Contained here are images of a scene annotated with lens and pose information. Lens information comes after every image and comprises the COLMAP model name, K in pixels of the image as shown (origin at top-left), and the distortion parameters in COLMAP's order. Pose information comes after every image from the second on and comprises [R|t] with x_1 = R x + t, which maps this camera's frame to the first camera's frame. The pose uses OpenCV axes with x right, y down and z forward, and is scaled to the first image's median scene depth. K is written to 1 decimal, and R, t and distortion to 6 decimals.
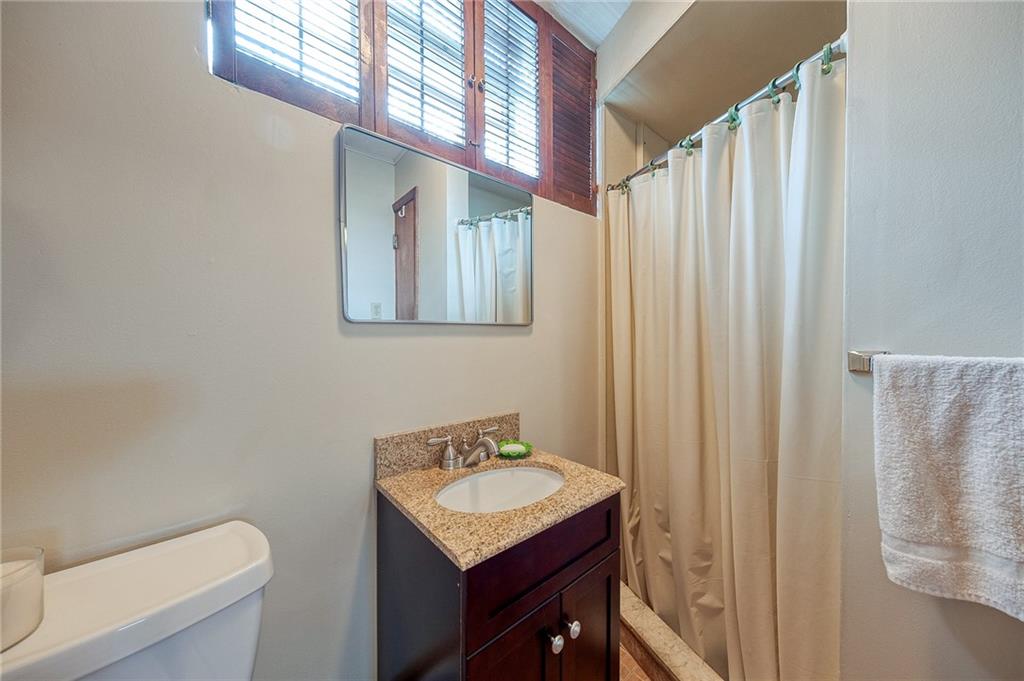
lens RADIAL K [[339.2, 0, 511.9], [0, 339.2, 342.9], [0, 0, 1]] dist [-0.001598, -0.002140]
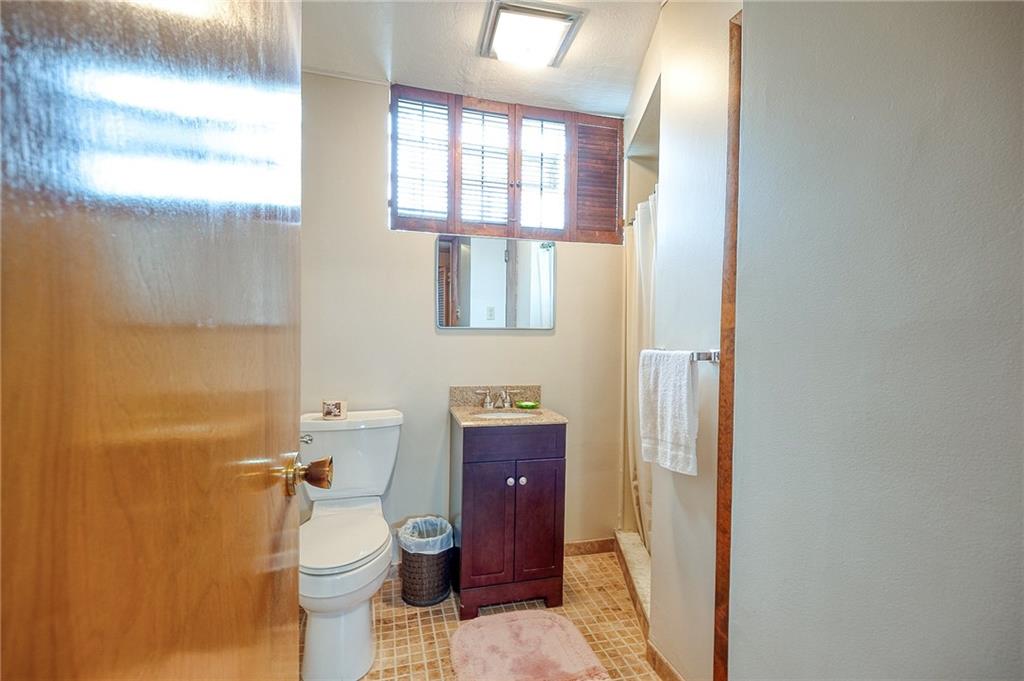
lens RADIAL K [[461.4, 0, 514.1], [0, 461.4, 339.7], [0, 0, 1]] dist [-0.001851, -0.000029]
pose [[0.898865, 0.022796, -0.437632, 0.949104], [-0.024891, 0.999690, 0.000948, -0.003533], [0.437518, 0.010041, 0.899154, -1.087785]]
